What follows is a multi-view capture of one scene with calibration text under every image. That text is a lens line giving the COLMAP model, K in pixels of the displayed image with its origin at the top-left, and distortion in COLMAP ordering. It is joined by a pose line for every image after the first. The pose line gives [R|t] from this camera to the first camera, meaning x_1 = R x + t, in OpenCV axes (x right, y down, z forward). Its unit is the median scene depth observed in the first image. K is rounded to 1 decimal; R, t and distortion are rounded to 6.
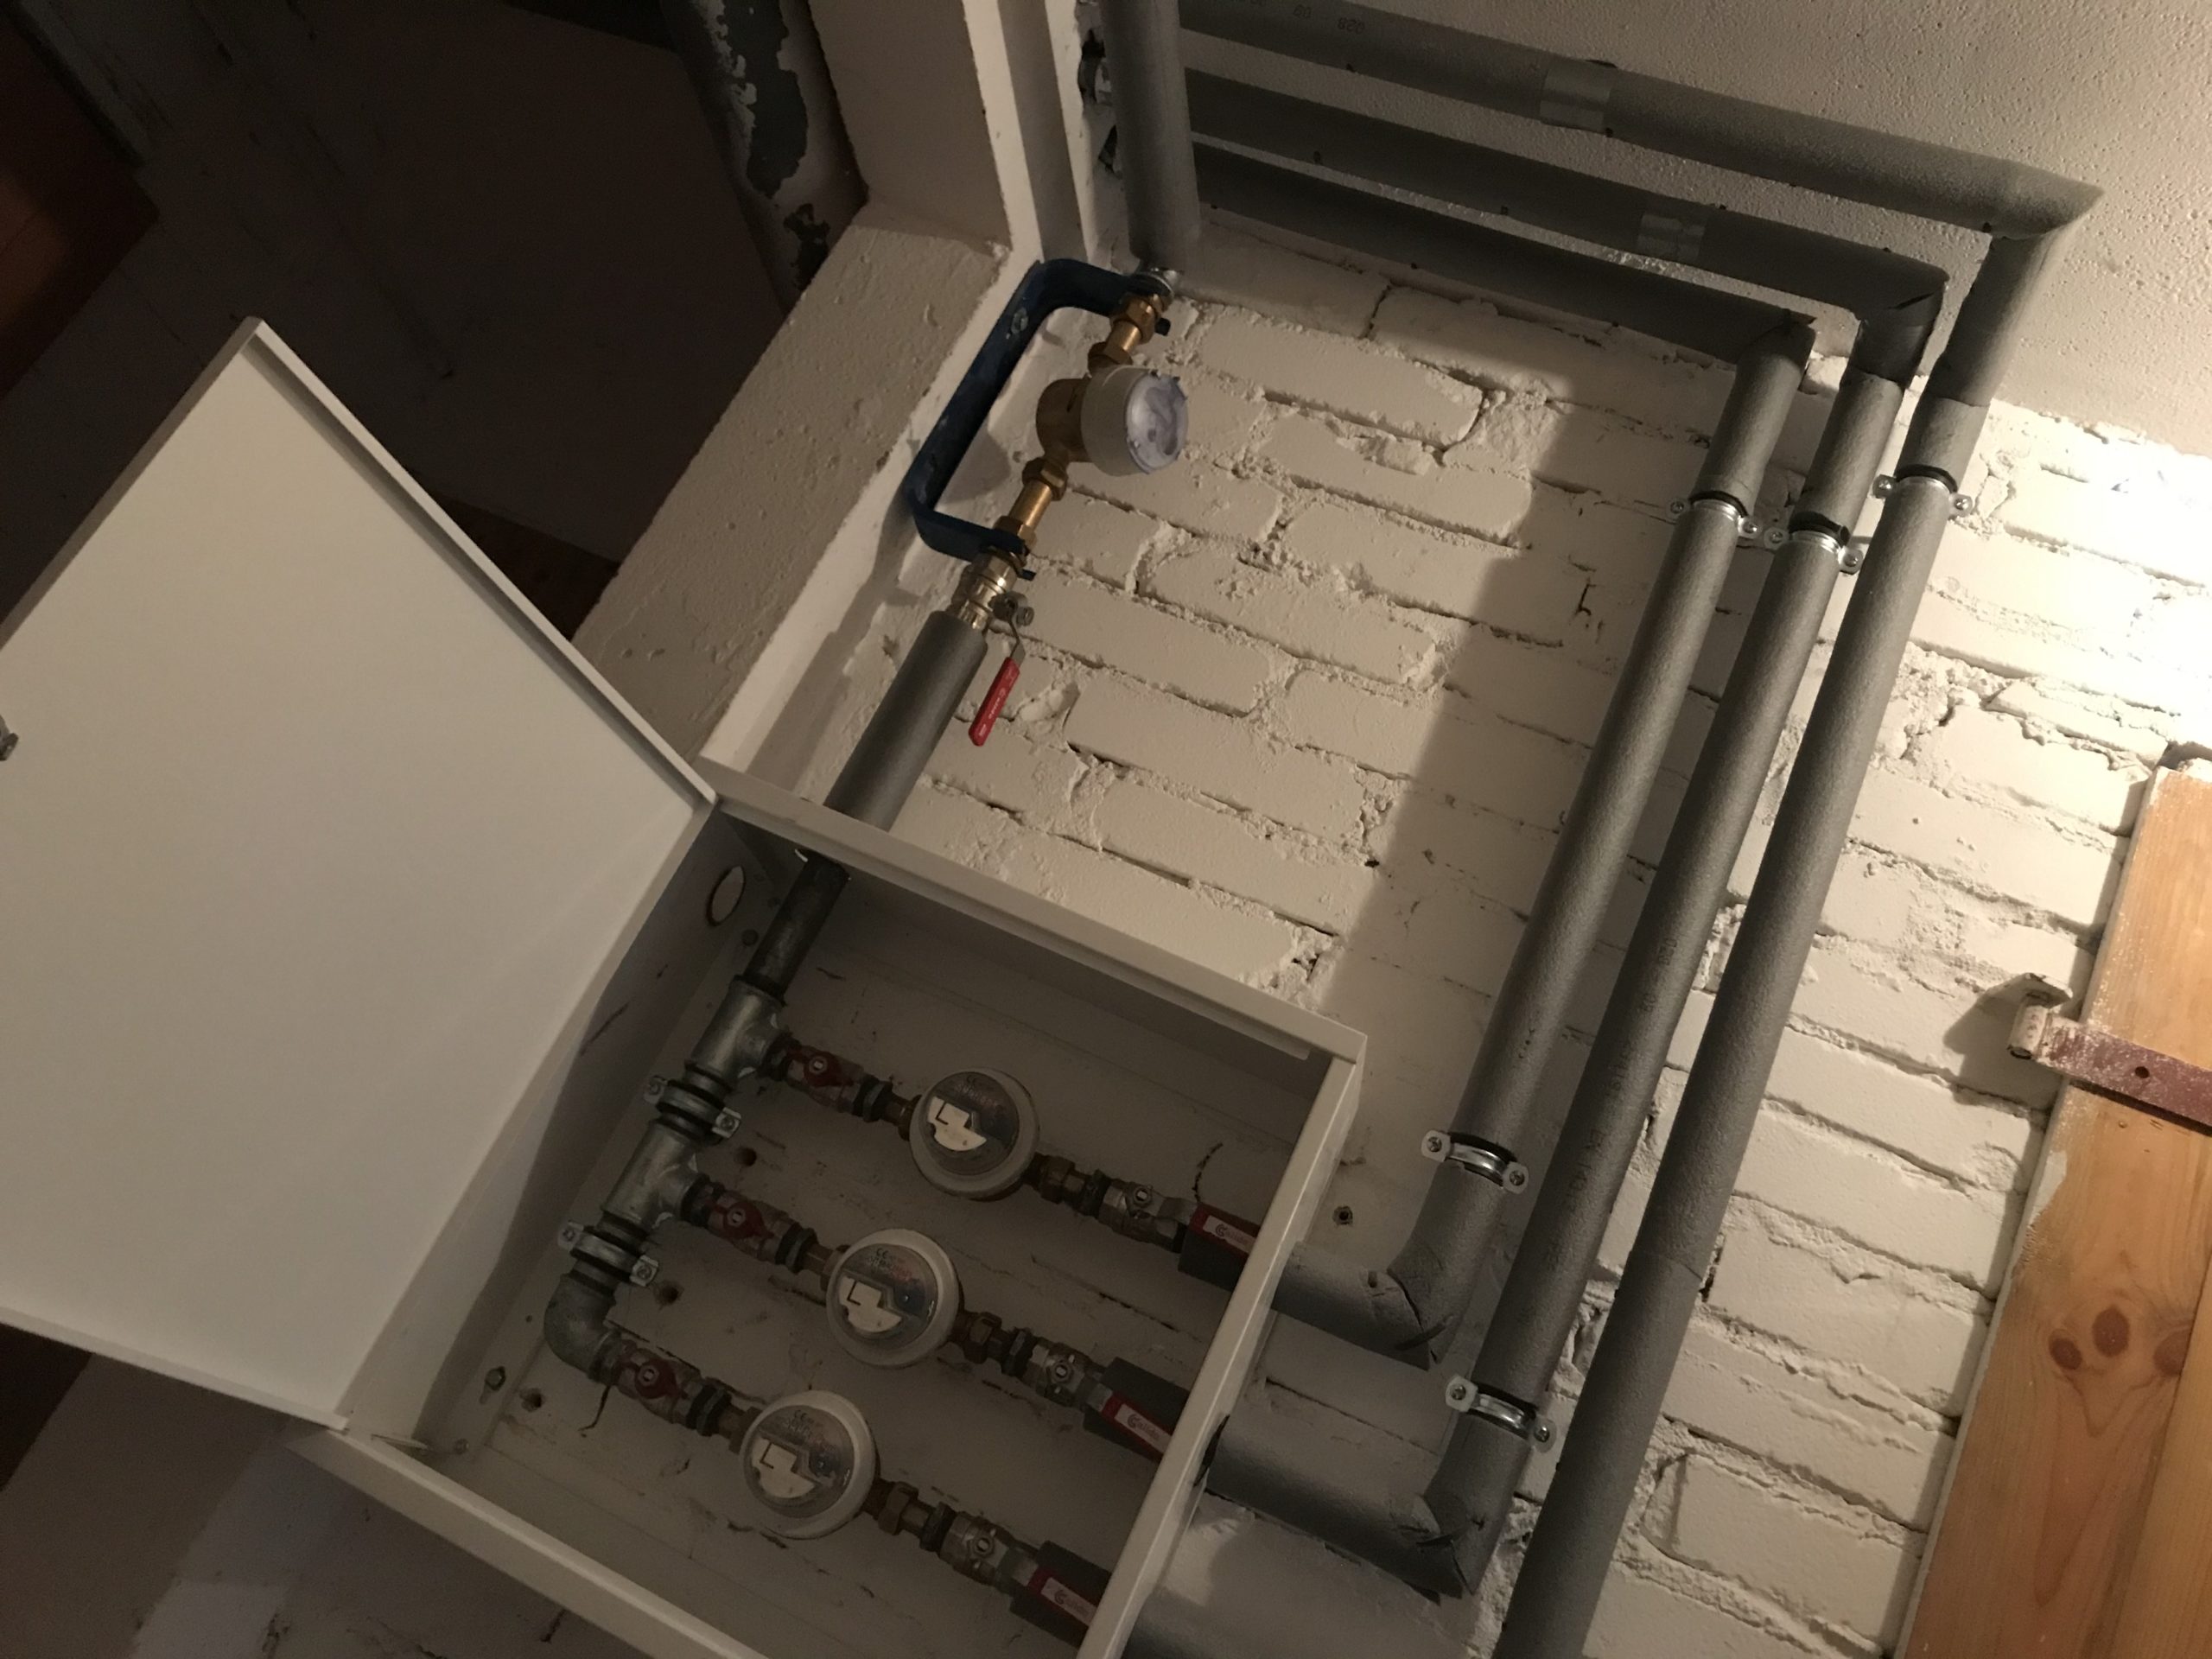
lens RADIAL K [[1820.9, 0, 1112.6], [0, 1820.9, 786.3], [0, 0, 1]] dist [0.012953, -0.024608]
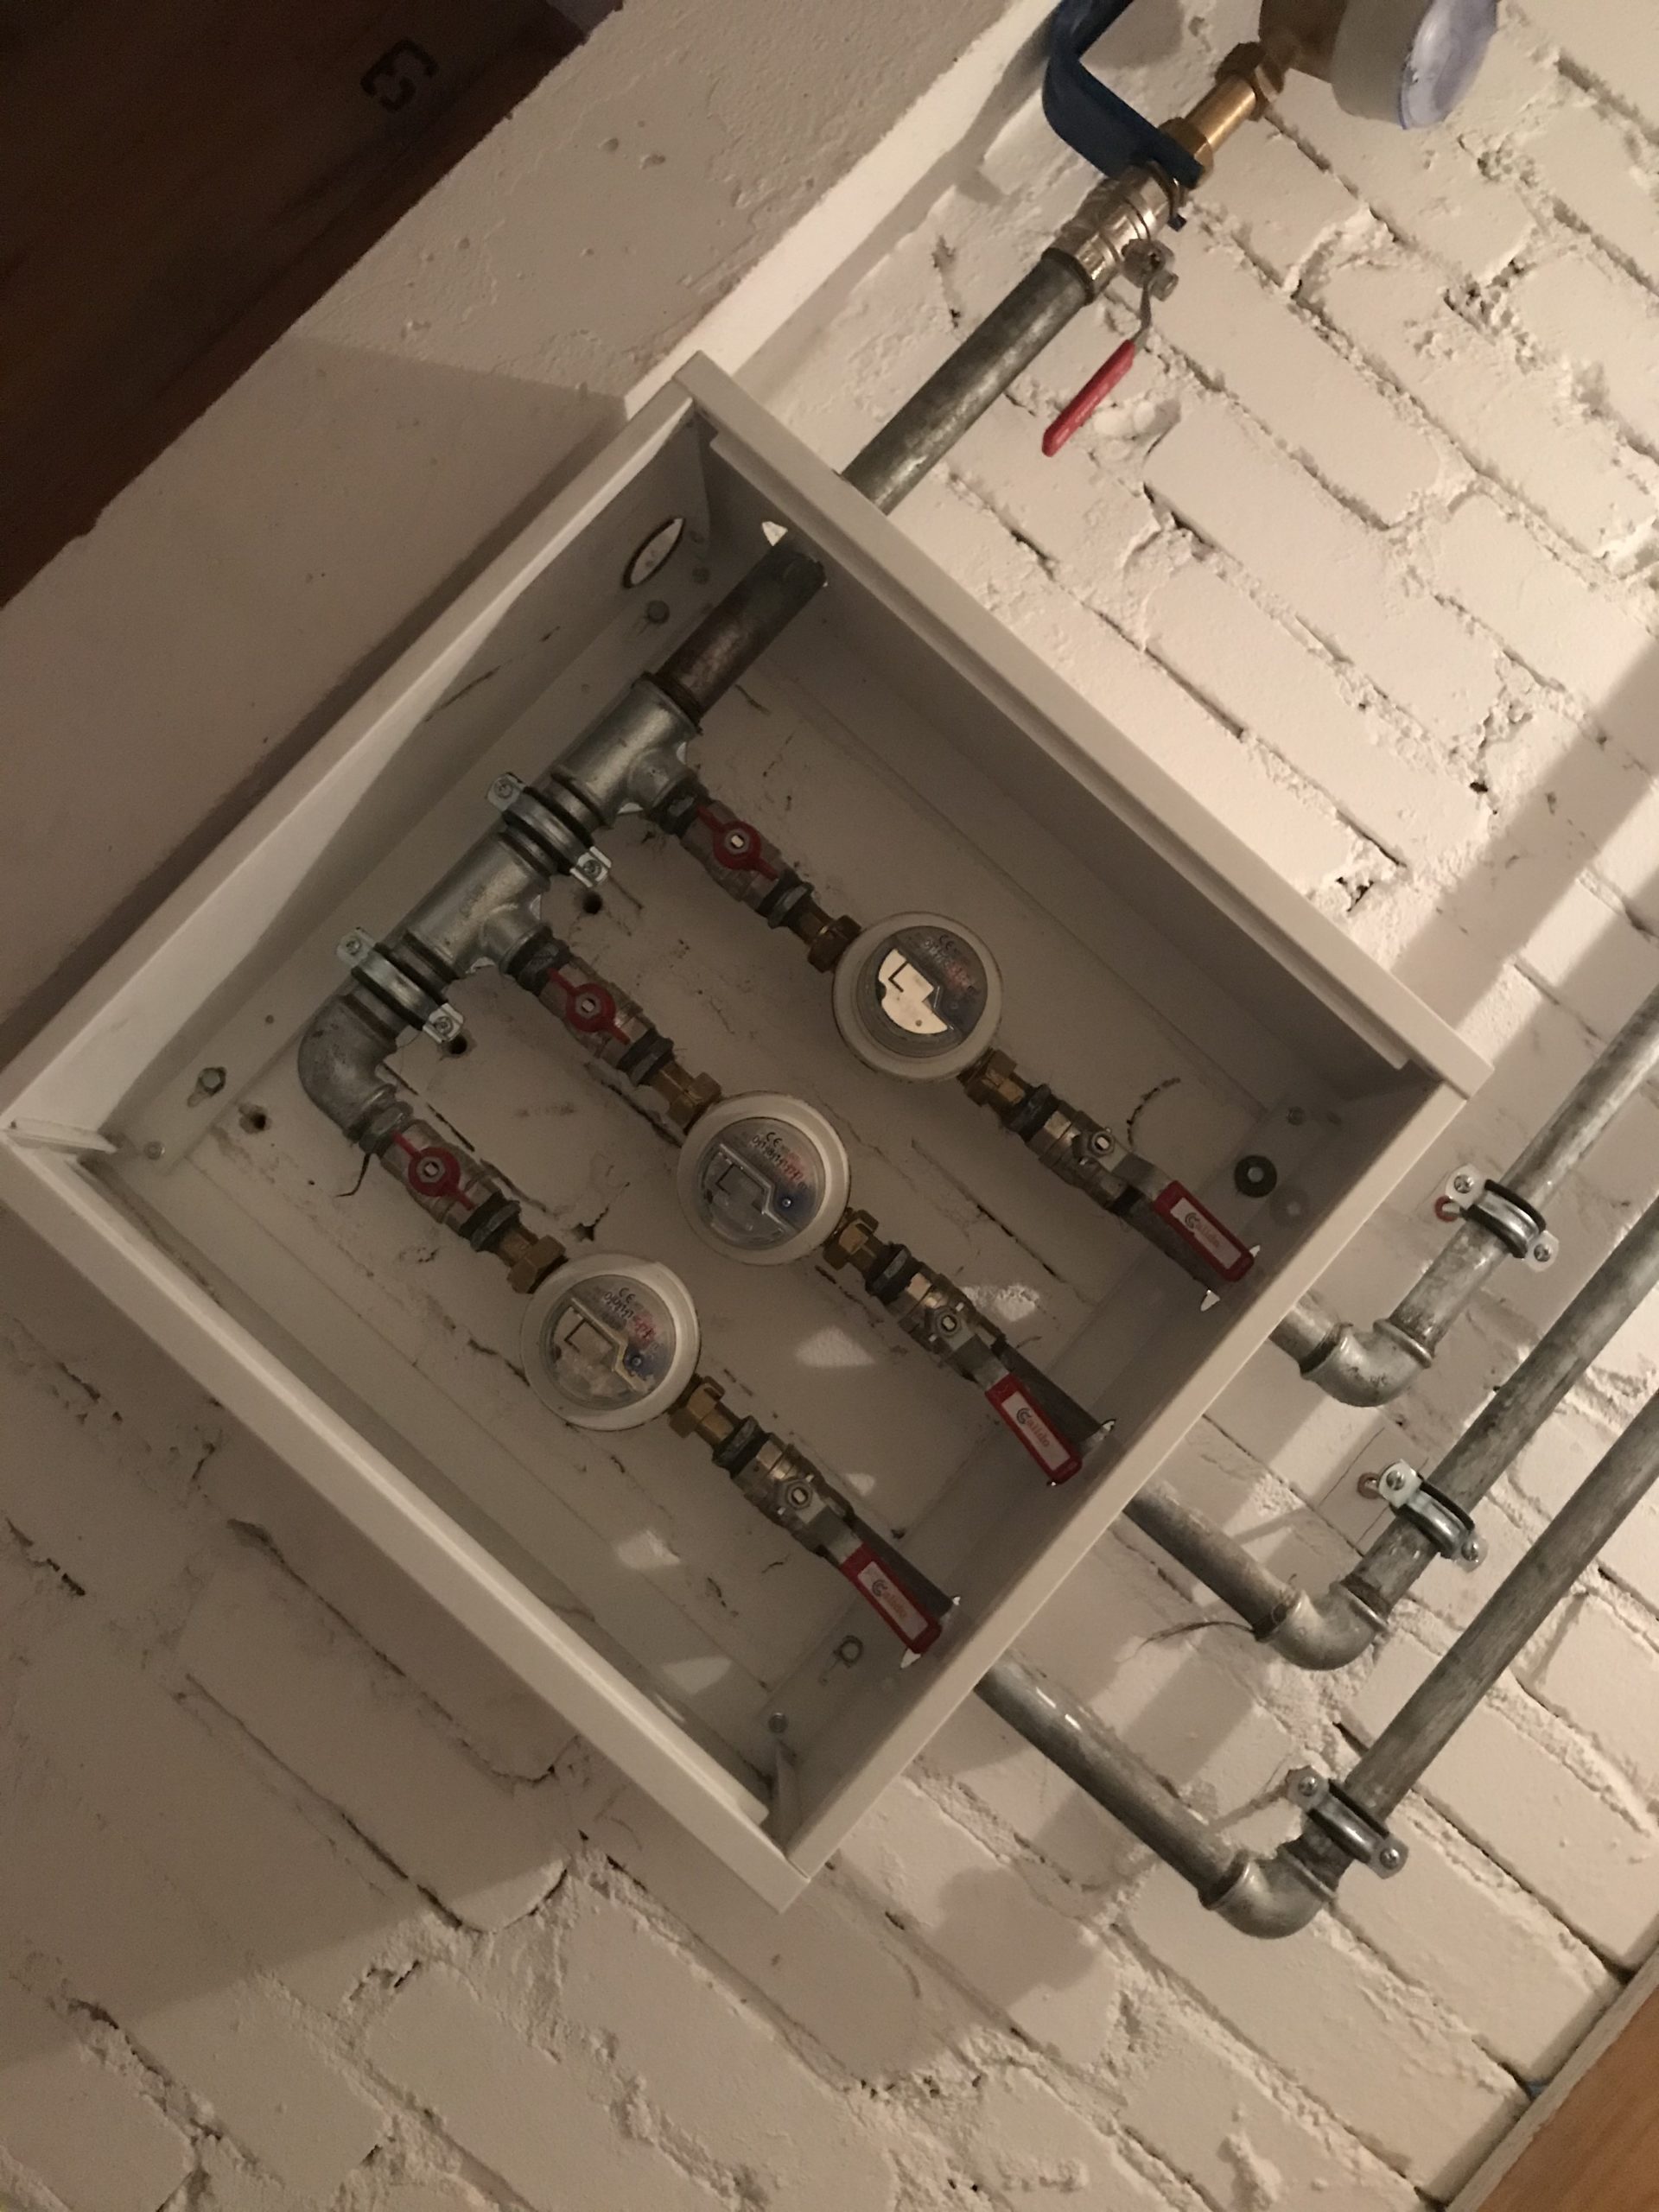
lens RADIAL K [[1820.9, 0, 845.3], [0, 1820.9, 1086.0], [0, 0, 1]] dist [0.012953, -0.024608]
pose [[0.947894, 0.294251, 0.122120, -0.163577], [-0.318422, 0.887323, 0.333564, -0.016572], [-0.010209, -0.355069, 0.934784, 0.249843]]
